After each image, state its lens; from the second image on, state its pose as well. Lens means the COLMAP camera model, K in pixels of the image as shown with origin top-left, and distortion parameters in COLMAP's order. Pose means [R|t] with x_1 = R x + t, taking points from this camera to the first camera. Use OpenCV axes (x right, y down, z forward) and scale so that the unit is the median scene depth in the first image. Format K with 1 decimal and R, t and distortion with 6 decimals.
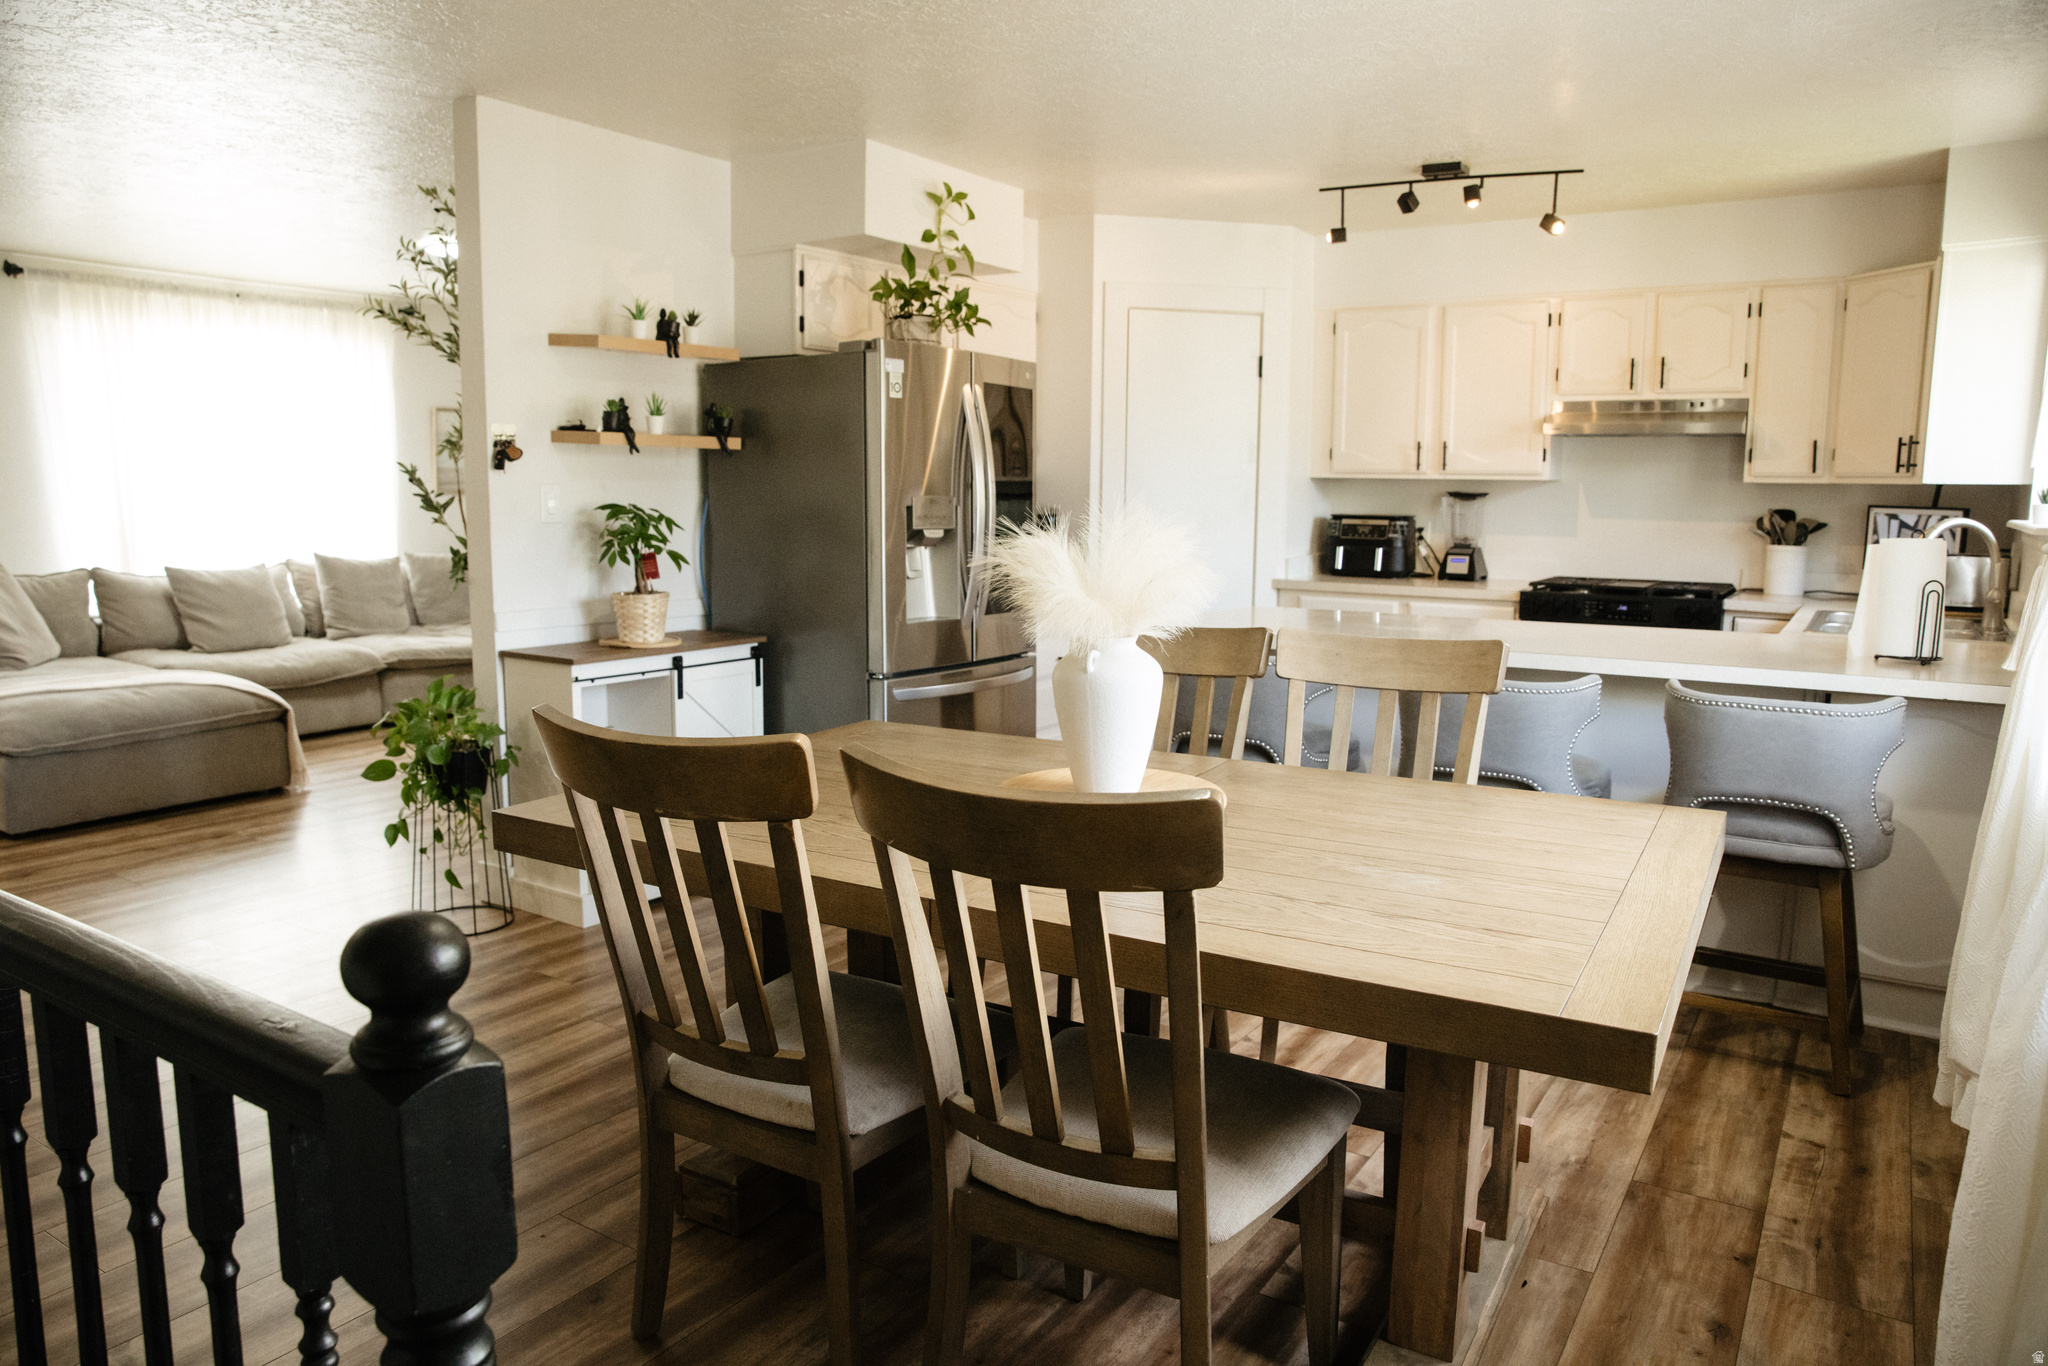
lens RADIAL K [[1378.7, 0, 1024.9], [0, 1378.7, 686.6], [0, 0, 1]] dist [-0.109808, 0.081589]
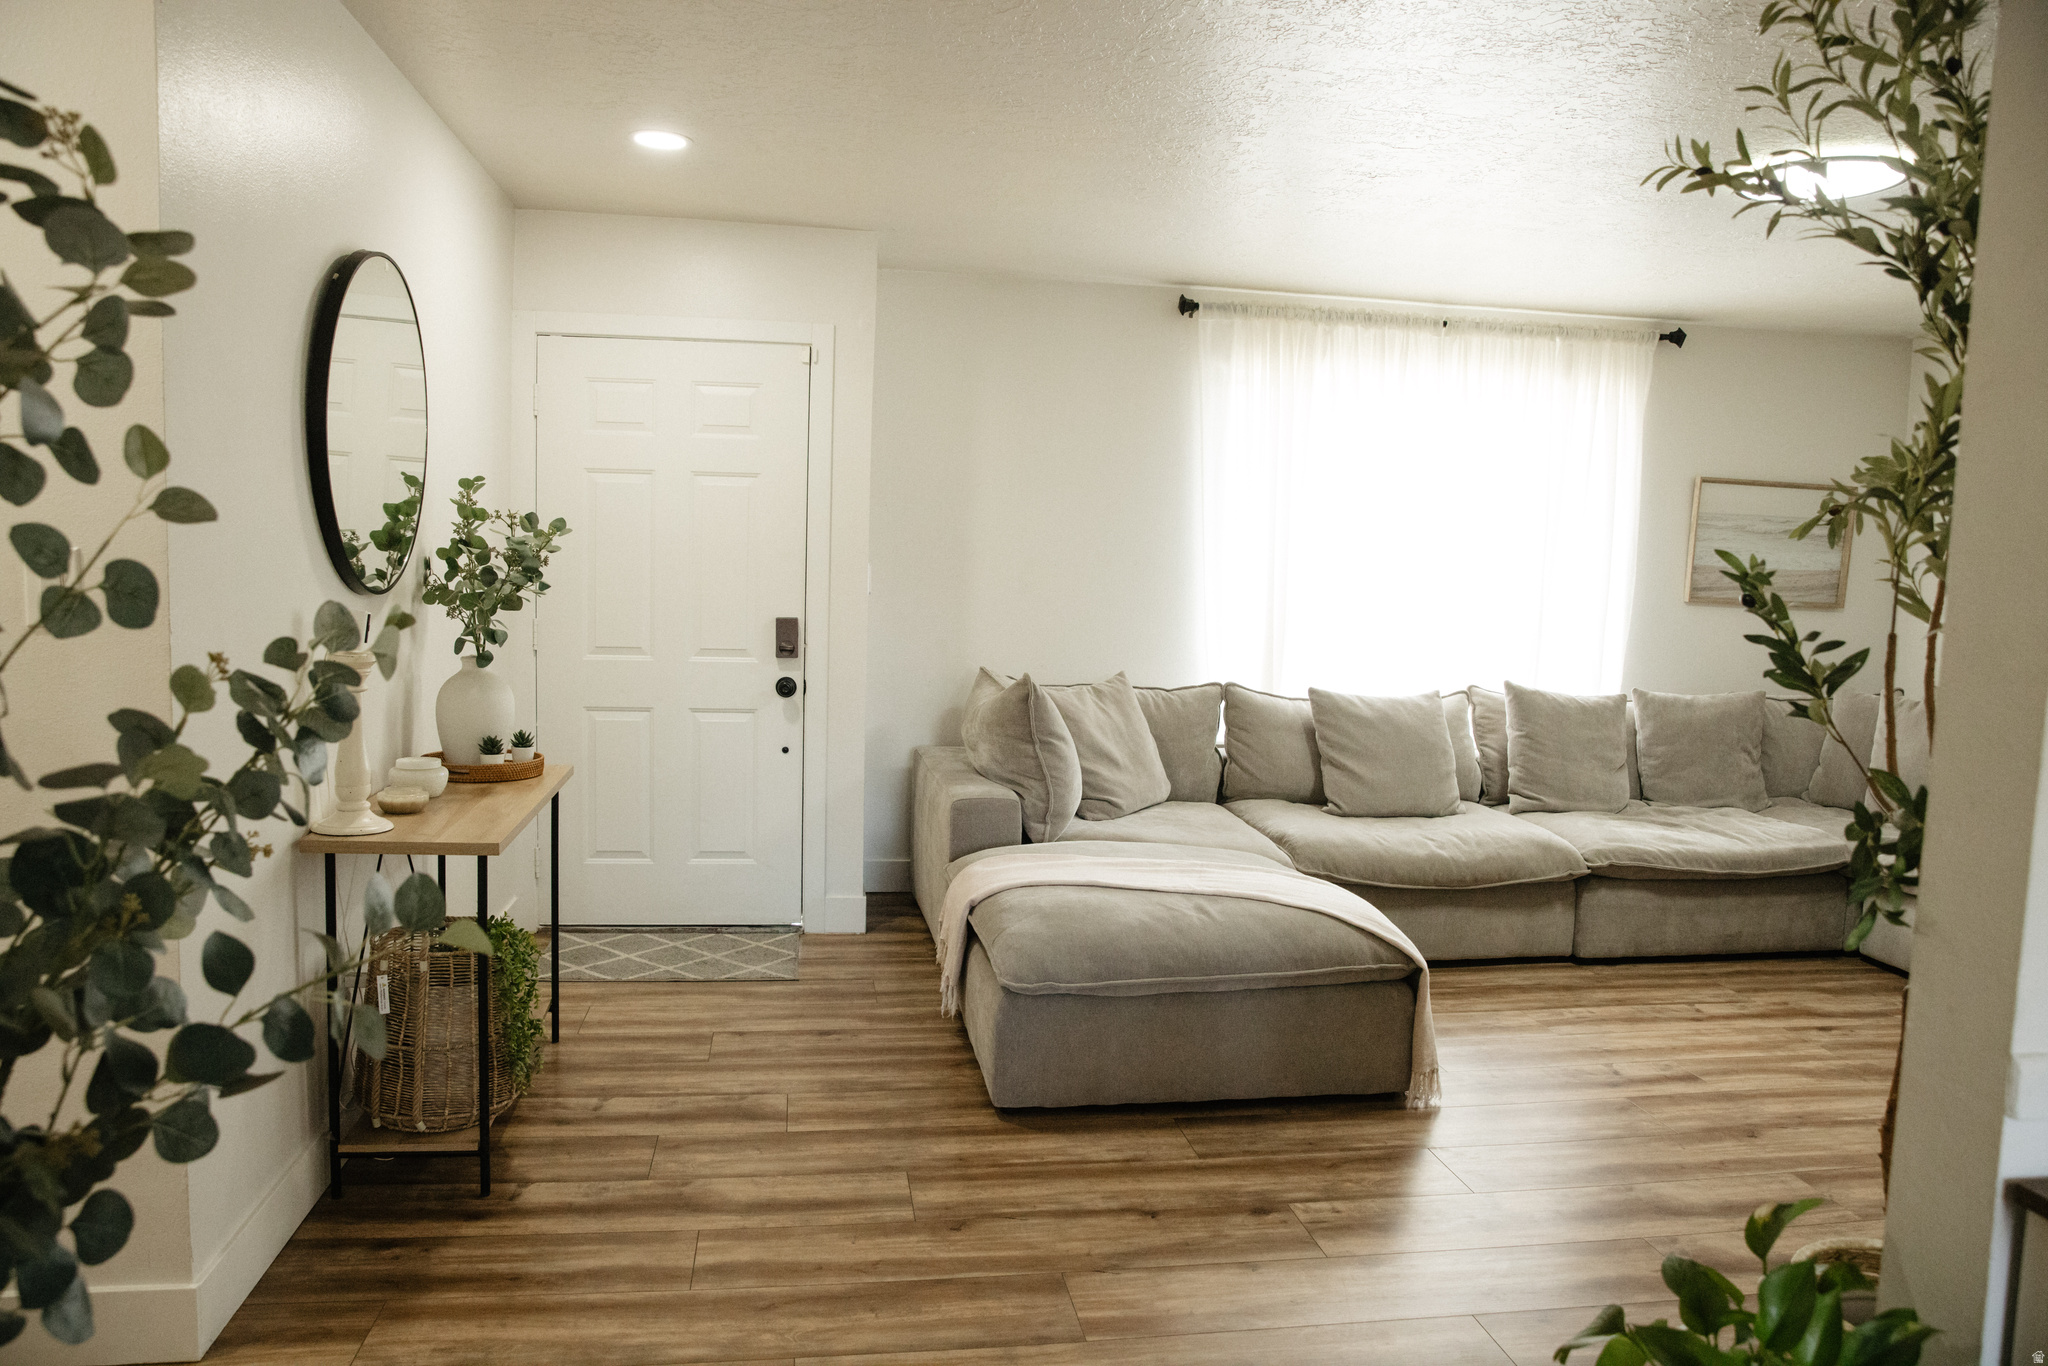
lens RADIAL K [[1378.7, 0, 1020.9], [0, 1378.7, 688.2], [0, 0, 1]] dist [-0.109808, 0.081589]
pose [[0.669848, 0.081193, -0.738046, -0.269403], [-0.131949, 0.991199, -0.010714, -0.084631], [0.730680, 0.104561, 0.674665, 0.520689]]
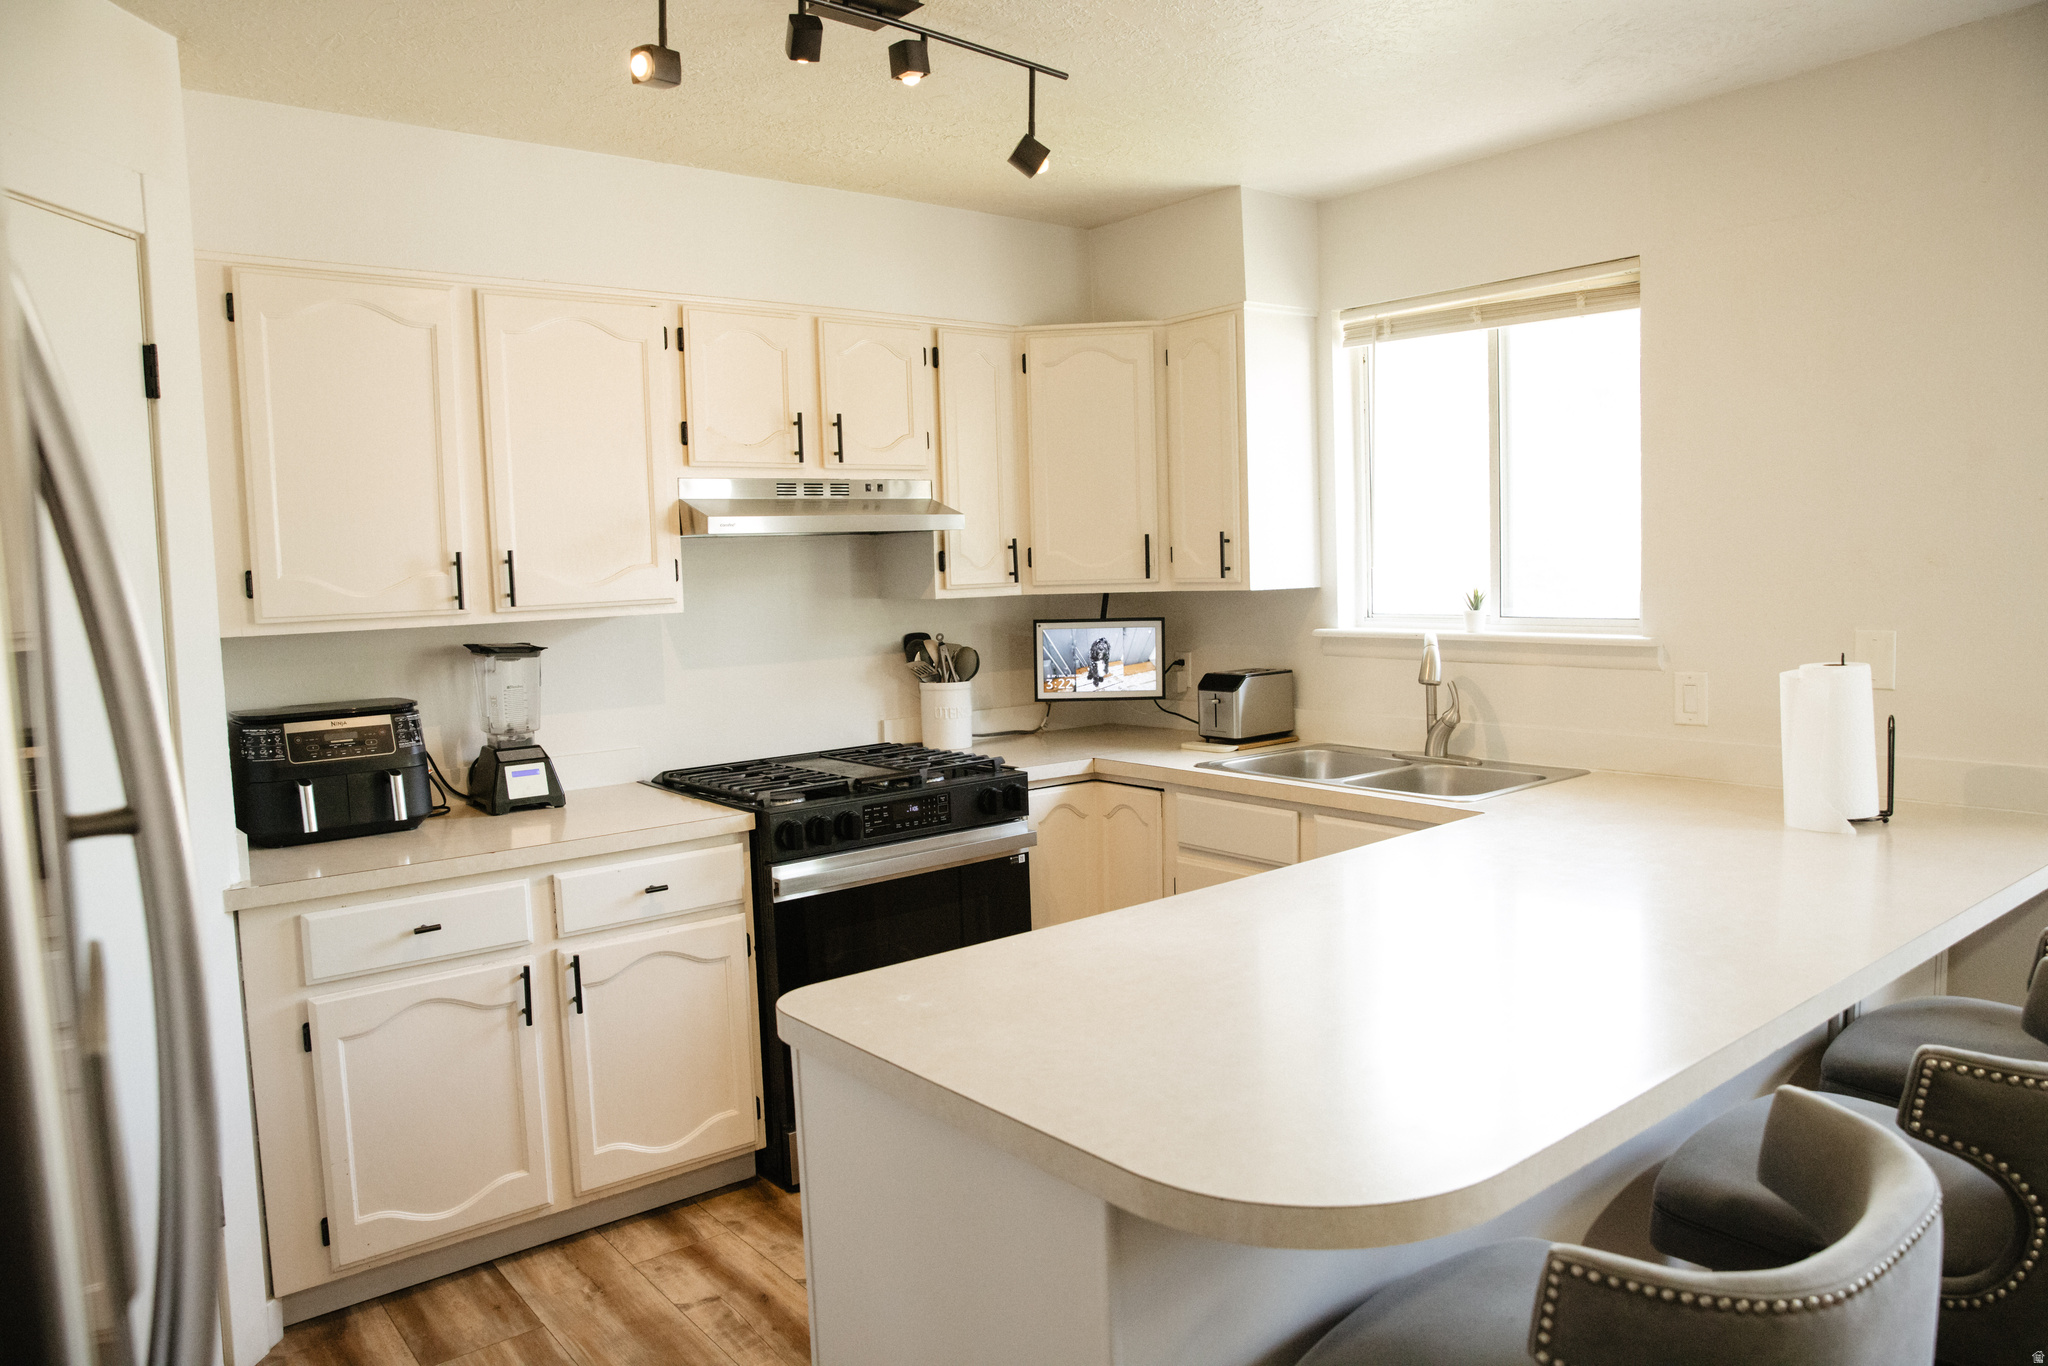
lens RADIAL K [[1378.7, 0, 1026.4], [0, 1378.7, 682.5], [0, 0, 1]] dist [-0.109808, 0.081589]
pose [[0.315363, -0.096142, 0.944088, -0.142772], [0.171418, 0.984261, 0.042973, -0.141837], [-0.933361, 0.148282, 0.326880, 0.778536]]
